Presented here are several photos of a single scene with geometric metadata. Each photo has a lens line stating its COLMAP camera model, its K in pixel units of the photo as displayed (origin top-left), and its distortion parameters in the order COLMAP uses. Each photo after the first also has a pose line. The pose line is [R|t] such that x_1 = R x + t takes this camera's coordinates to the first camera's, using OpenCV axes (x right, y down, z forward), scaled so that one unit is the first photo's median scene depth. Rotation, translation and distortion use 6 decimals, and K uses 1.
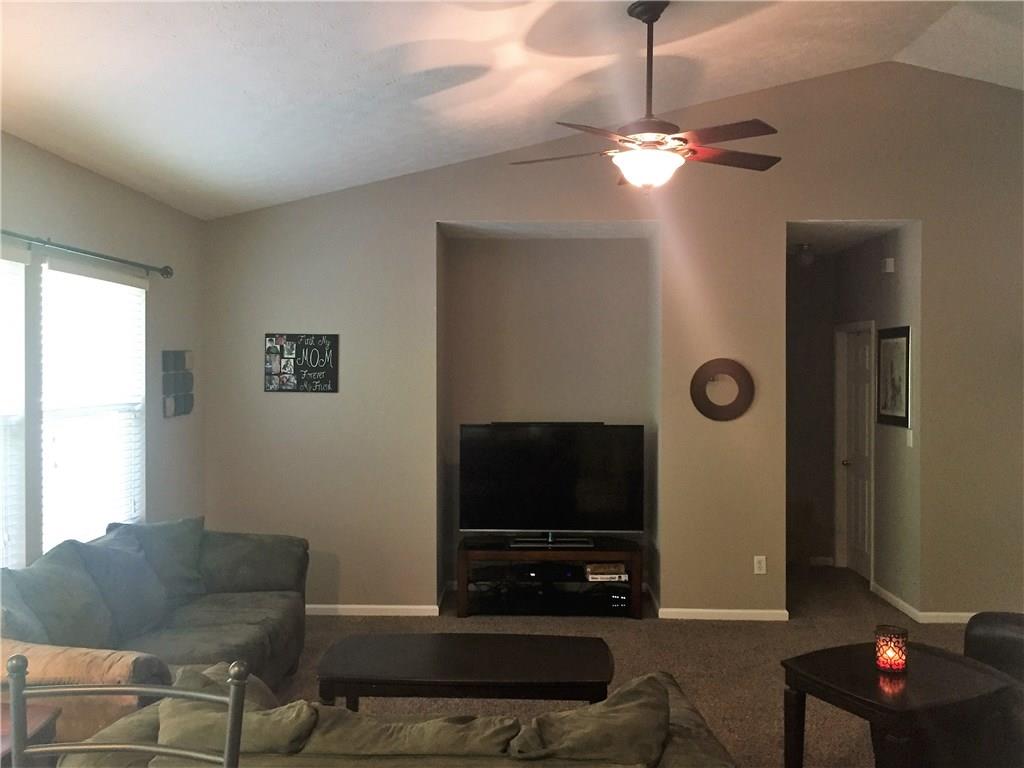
lens RADIAL K [[889.5, 0, 511.3], [0, 889.5, 374.2], [0, 0, 1]] dist [0.078056, -0.110827]
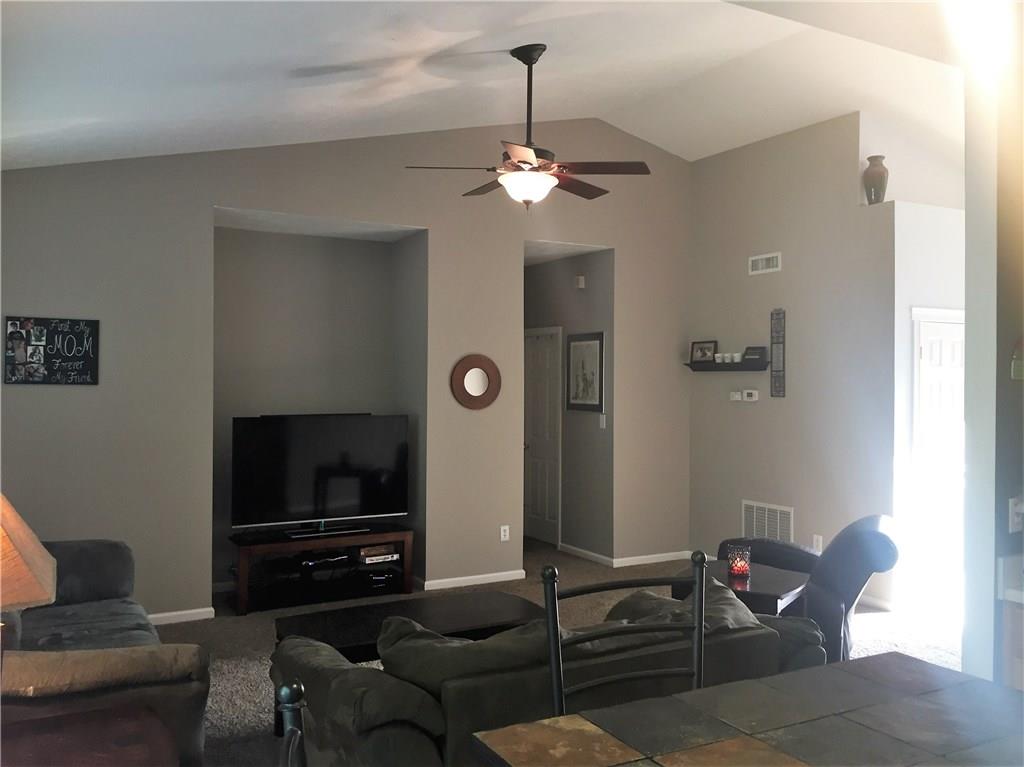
lens RADIAL K [[889.5, 0, 511.3], [0, 889.5, 373.7], [0, 0, 1]] dist [0.078056, -0.110827]
pose [[0.852597, 0.006838, 0.522525, -0.313822], [-0.002340, 0.999954, -0.009268, 0.016727], [-0.522564, 0.006679, 0.852574, 0.009994]]
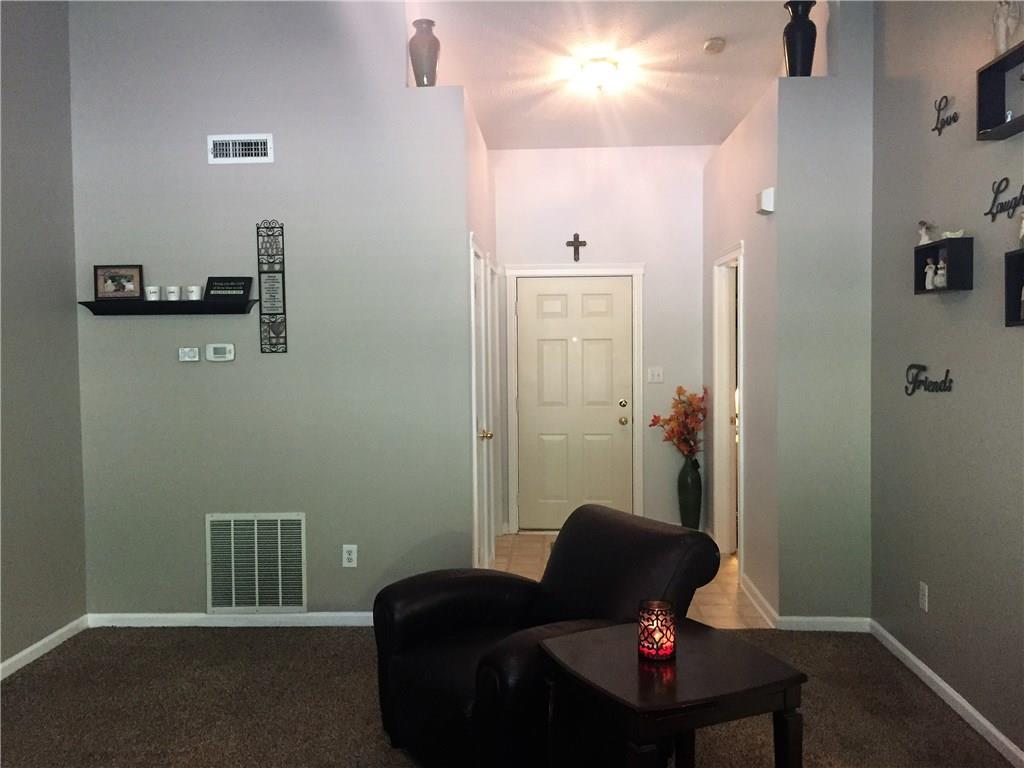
lens RADIAL K [[889.5, 0, 511.3], [0, 889.5, 374.2], [0, 0, 1]] dist [0.078056, -0.110827]
pose [[0.017377, -0.037296, 0.999153, -0.187684], [0.015772, 0.999190, 0.037023, 0.028157], [-0.999725, 0.015115, 0.017951, 0.589635]]
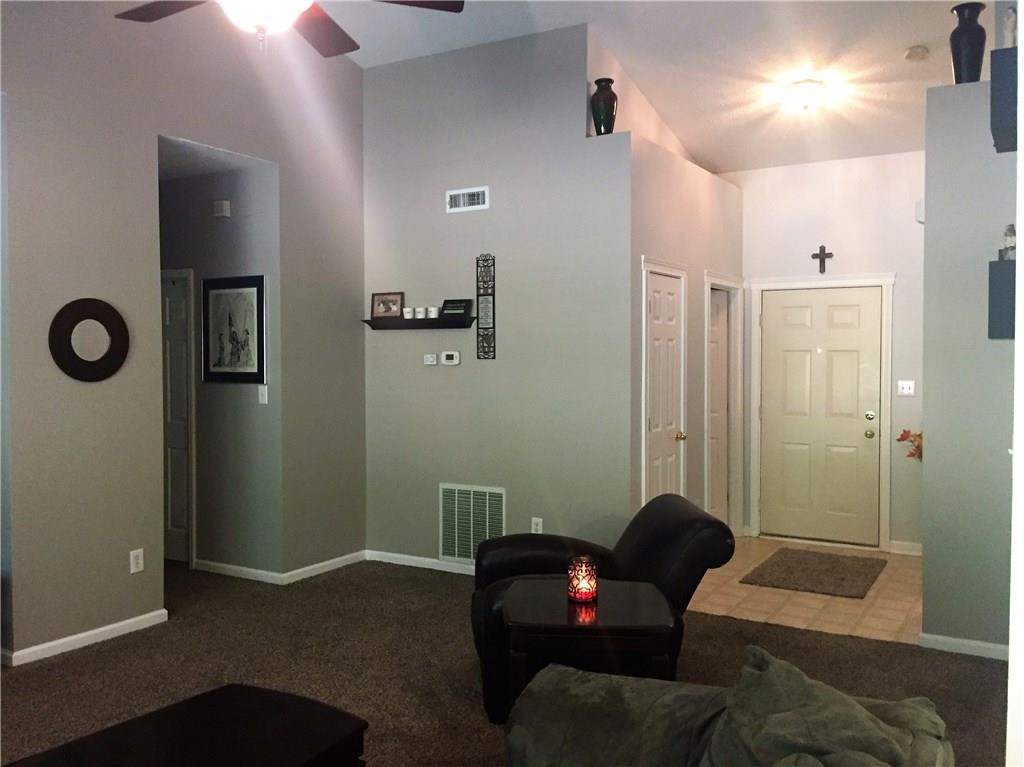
lens RADIAL K [[889.5, 0, 511.3], [0, 889.5, 373.7], [0, 0, 1]] dist [0.078056, -0.110827]
pose [[0.489528, -0.019487, 0.871770, -0.248866], [0.005195, 0.999798, 0.019432, 0.032345], [-0.871972, -0.004984, 0.489530, 0.313528]]
